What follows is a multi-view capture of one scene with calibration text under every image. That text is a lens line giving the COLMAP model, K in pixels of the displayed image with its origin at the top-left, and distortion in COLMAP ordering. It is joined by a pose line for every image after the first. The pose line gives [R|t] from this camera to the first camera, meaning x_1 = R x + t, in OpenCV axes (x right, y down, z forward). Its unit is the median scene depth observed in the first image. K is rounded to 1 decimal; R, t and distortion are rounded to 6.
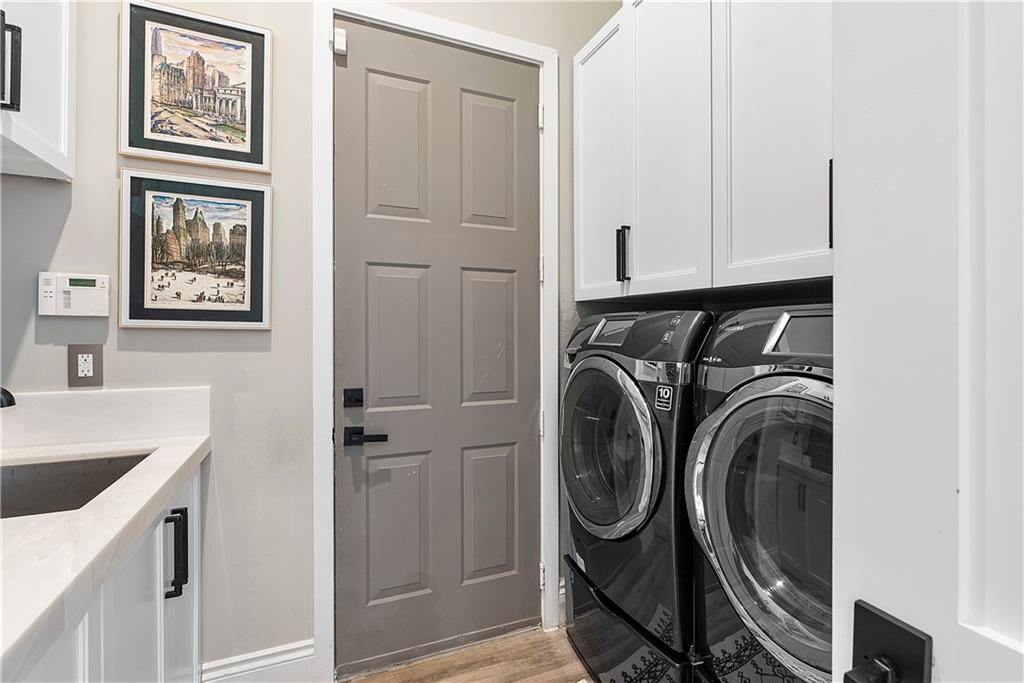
lens RADIAL K [[467.5, 0, 519.9], [0, 467.5, 331.8], [0, 0, 1]] dist [-0.009995, 0.001192]
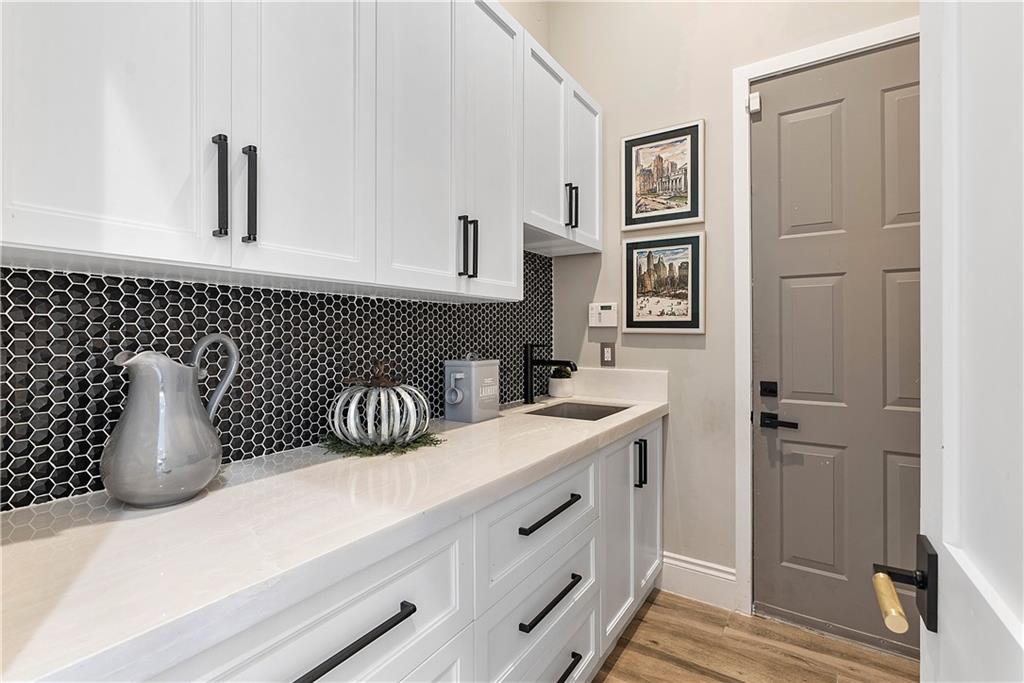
lens RADIAL K [[467.5, 0, 513.2], [0, 467.5, 336.5], [0, 0, 1]] dist [-0.009995, 0.001192]
pose [[0.537157, 0.001182, -0.843482, 0.347347], [0.005043, 0.999977, 0.004613, -0.005678], [0.843467, -0.006732, 0.537138, -0.242973]]
